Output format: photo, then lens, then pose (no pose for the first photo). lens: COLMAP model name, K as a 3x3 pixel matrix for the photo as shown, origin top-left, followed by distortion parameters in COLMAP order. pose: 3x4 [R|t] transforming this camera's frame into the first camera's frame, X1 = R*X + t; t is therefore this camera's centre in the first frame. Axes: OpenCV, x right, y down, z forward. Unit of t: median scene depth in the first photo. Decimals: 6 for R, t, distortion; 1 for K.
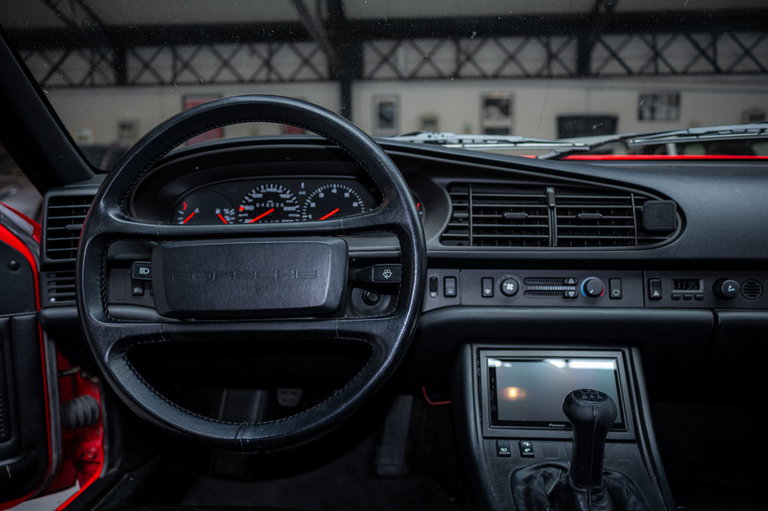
lens RADIAL K [[603.6, 0, 384.1], [0, 603.6, 255.8], [0, 0, 1]] dist [0.014382, -0.016992]
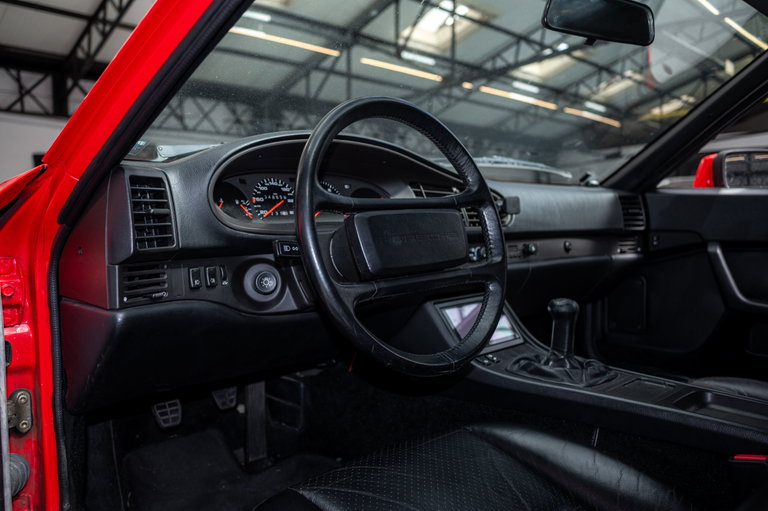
lens RADIAL K [[603.6, 0, 382.1], [0, 603.6, 253.8], [0, 0, 1]] dist [0.014382, -0.016992]
pose [[0.653159, -0.043801, 0.755953, -0.888266], [0.106763, 0.993680, -0.034670, 0.073090], [-0.749656, 0.103353, 0.653707, 0.173897]]
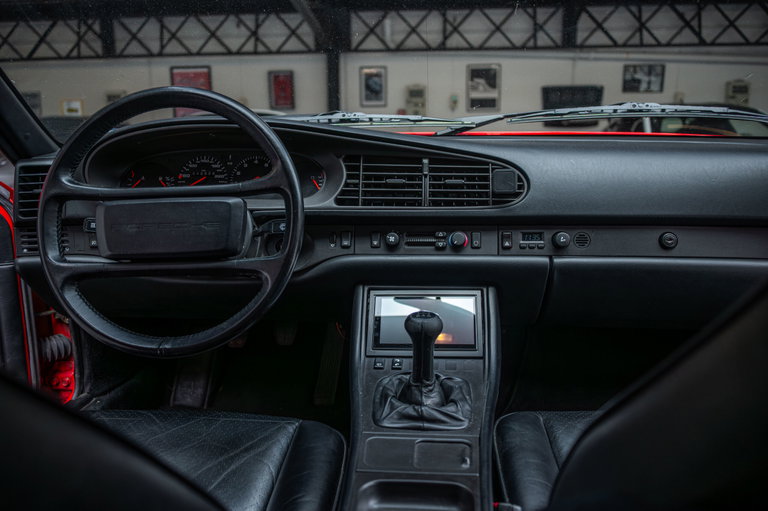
lens RADIAL K [[603.6, 0, 382.9], [0, 603.6, 255.6], [0, 0, 1]] dist [0.014382, -0.016992]
pose [[0.999983, -0.001794, 0.005476, 0.166992], [0.001541, 0.998944, 0.045910, 0.026020], [-0.005553, -0.045901, 0.998931, -0.226924]]
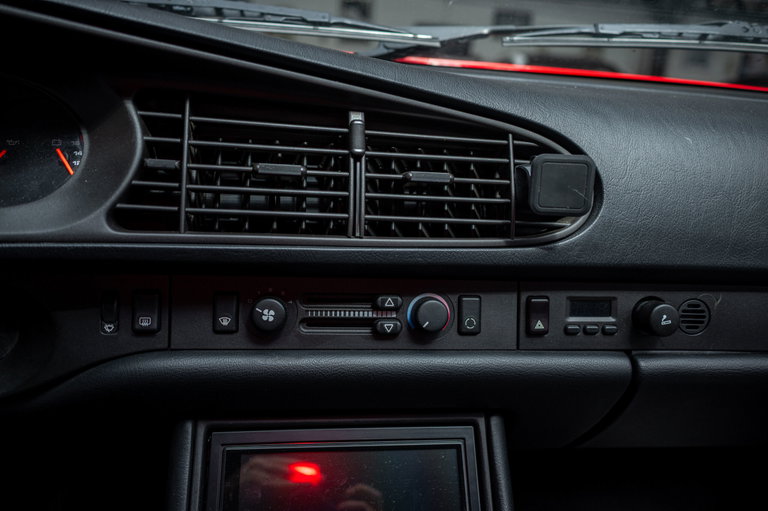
lens RADIAL K [[603.6, 0, 382.4], [0, 603.6, 255.3], [0, 0, 1]] dist [0.014382, -0.016992]
pose [[0.972948, 0.004719, 0.230977, 0.168852], [-0.038636, 0.989035, 0.142539, -0.064381], [-0.227772, -0.147607, 0.962462, 0.468837]]
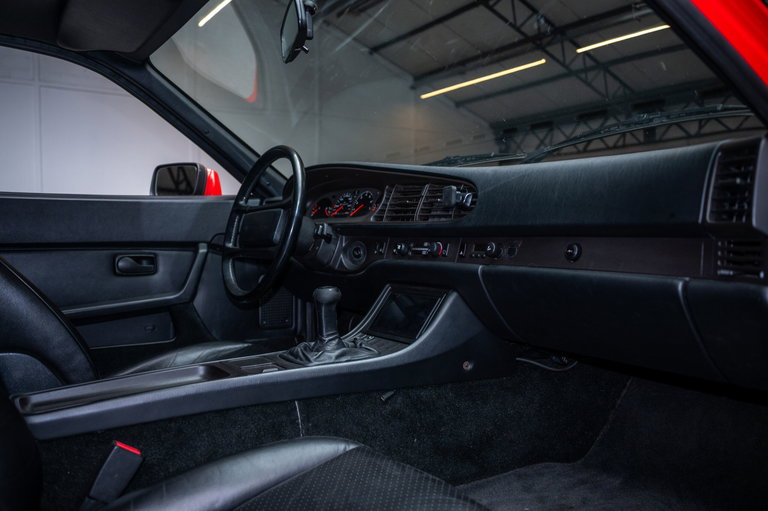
lens RADIAL K [[603.6, 0, 381.7], [0, 603.6, 254.0], [0, 0, 1]] dist [0.014382, -0.016992]
pose [[0.638010, 0.032291, -0.769351, 1.275422], [-0.106428, 0.993229, -0.046571, 0.135618], [0.762638, 0.111593, 0.637127, -0.036321]]
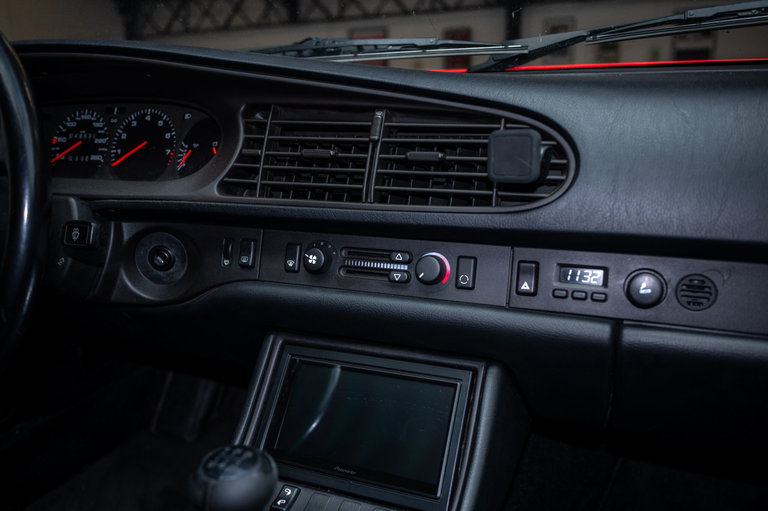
lens RADIAL K [[603.6, 0, 379.6], [0, 603.6, 255.1], [0, 0, 1]] dist [0.014382, -0.016992]
pose [[0.953623, 0.062273, -0.294491, 0.438867], [-0.032072, 0.993817, 0.106297, -0.025686], [0.299289, -0.091922, 0.949724, 0.345040]]
